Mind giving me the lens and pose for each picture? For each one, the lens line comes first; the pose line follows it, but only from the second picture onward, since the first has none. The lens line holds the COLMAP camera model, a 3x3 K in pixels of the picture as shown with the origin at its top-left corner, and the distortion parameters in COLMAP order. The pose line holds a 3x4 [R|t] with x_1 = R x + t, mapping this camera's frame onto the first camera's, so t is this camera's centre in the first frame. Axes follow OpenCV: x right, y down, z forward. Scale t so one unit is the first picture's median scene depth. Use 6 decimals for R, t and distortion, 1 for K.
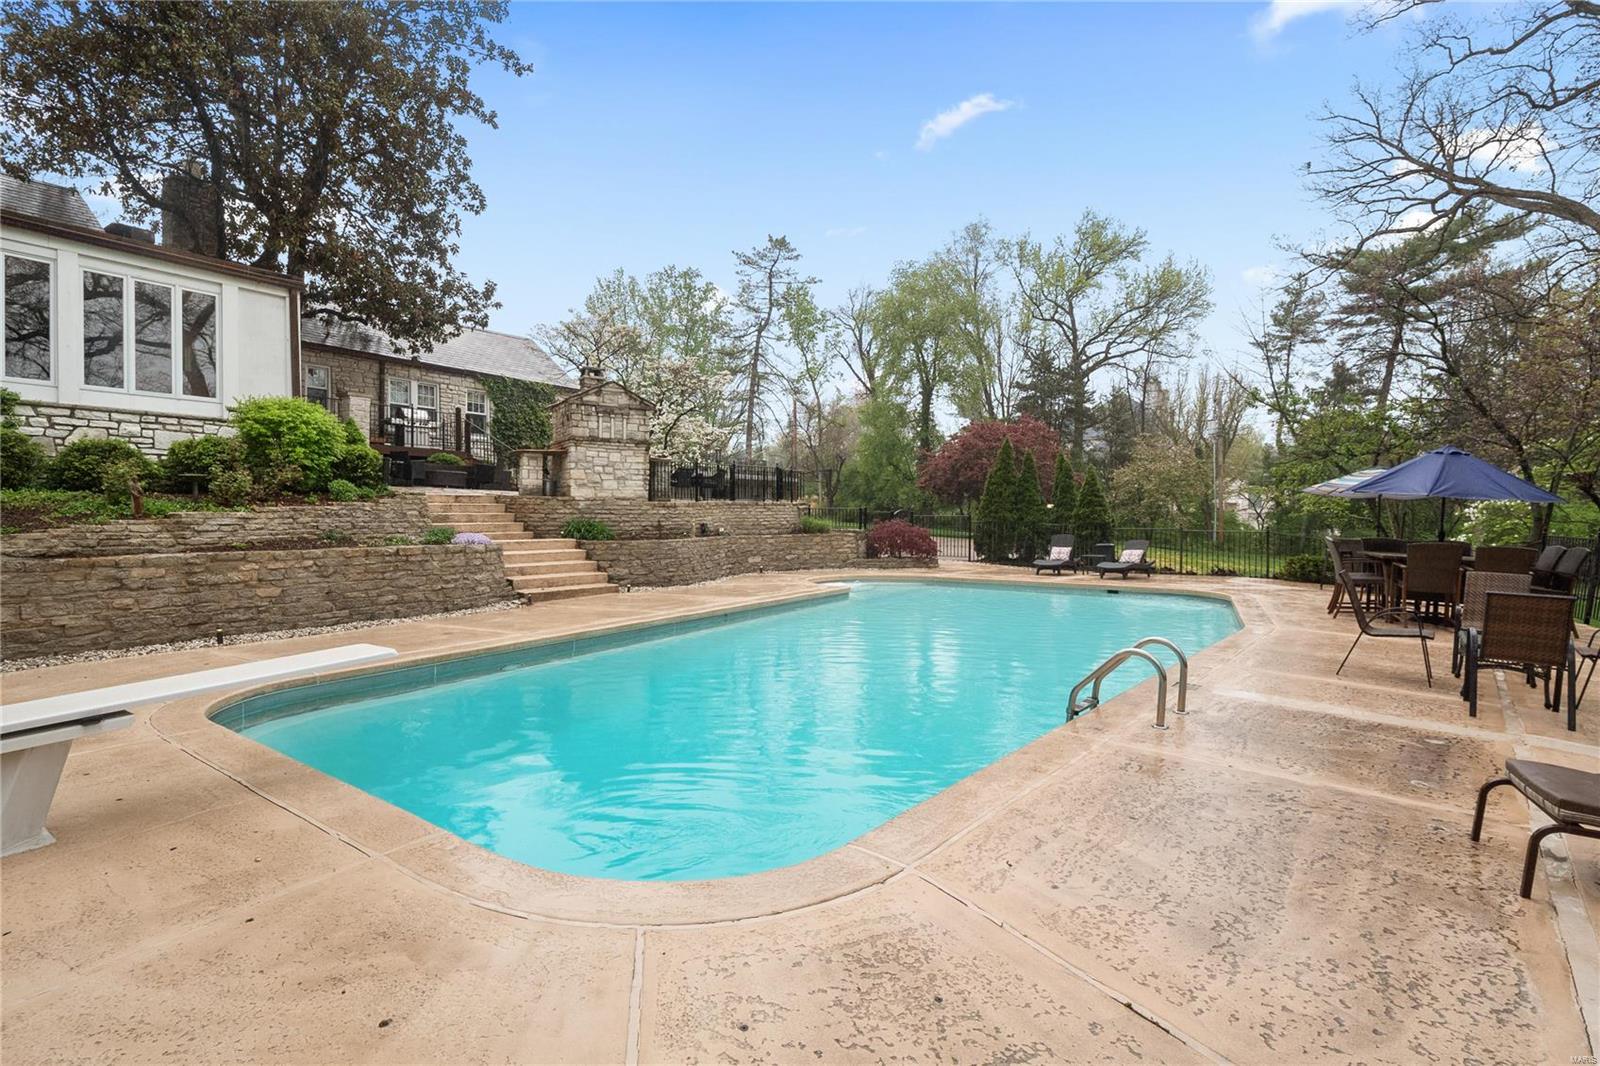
lens RADIAL K [[754.2, 0, 788.0], [0, 754.2, 509.7], [0, 0, 1]] dist [-0.012490, -0.000480]
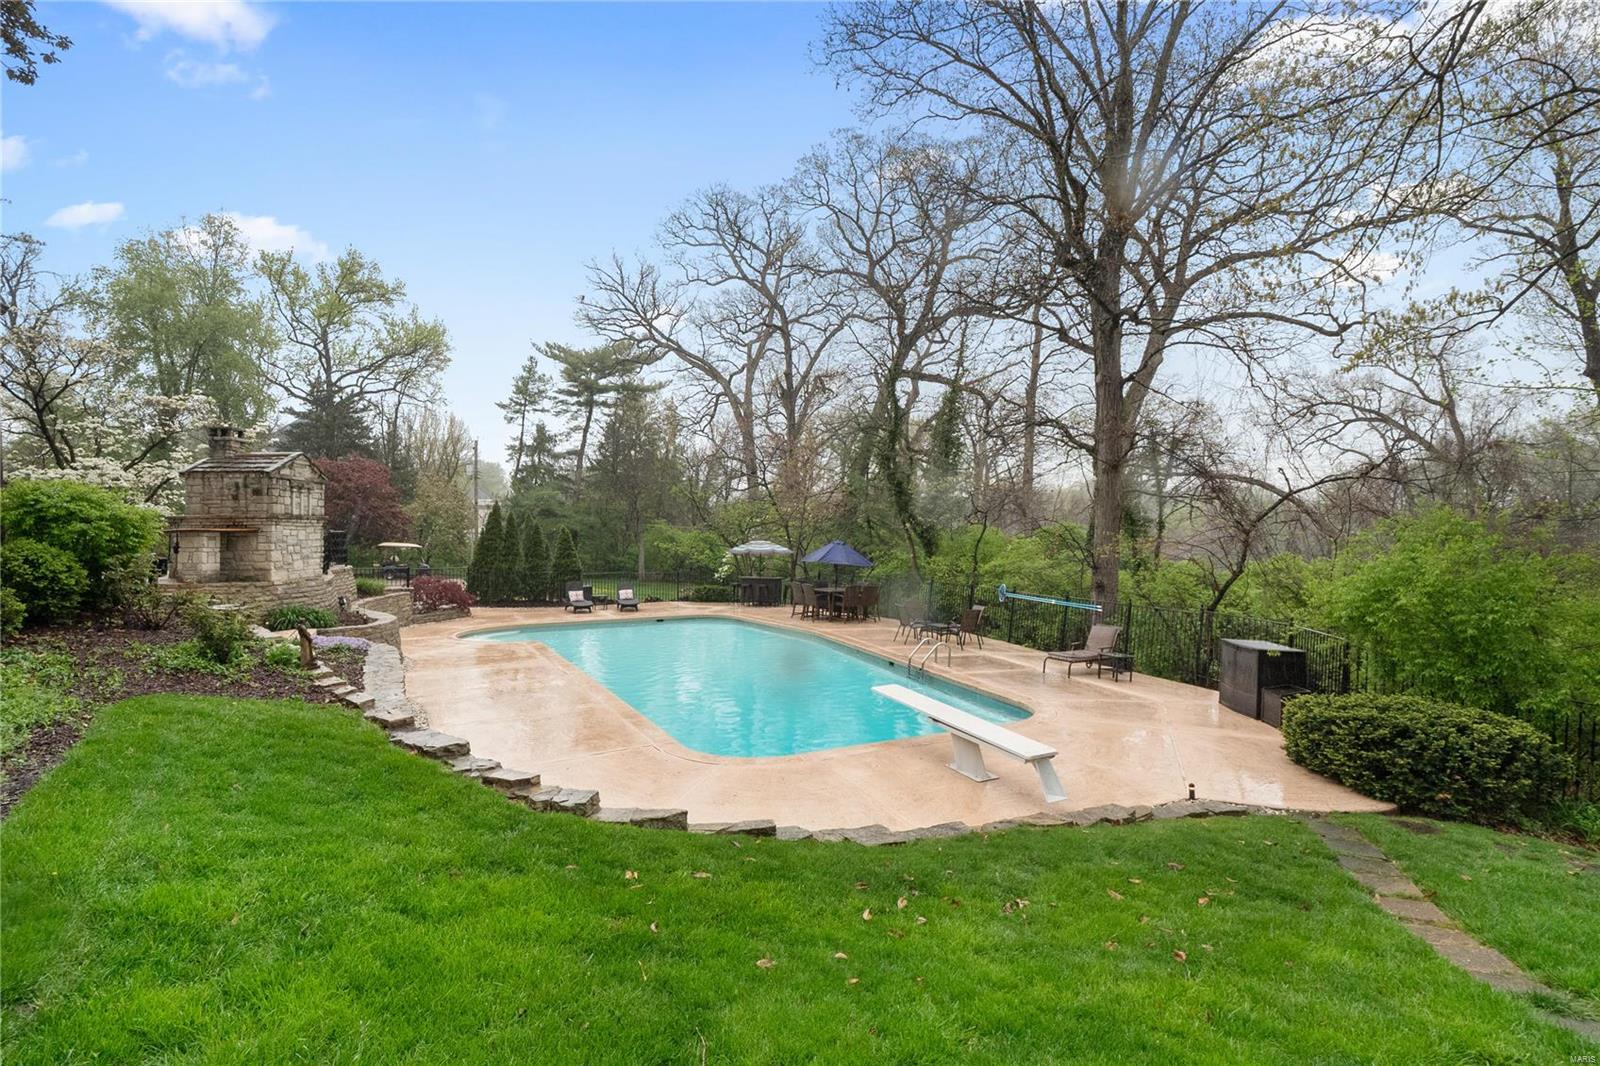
lens RADIAL K [[762.3, 0, 731.5], [0, 762.3, 522.3], [0, 0, 1]] dist [-0.003232, -0.000982]
pose [[0.510585, -0.000868, 0.859827, -0.283399], [-0.003891, 0.999987, 0.003321, -0.033458], [-0.859819, -0.005041, 0.510574, 0.024298]]
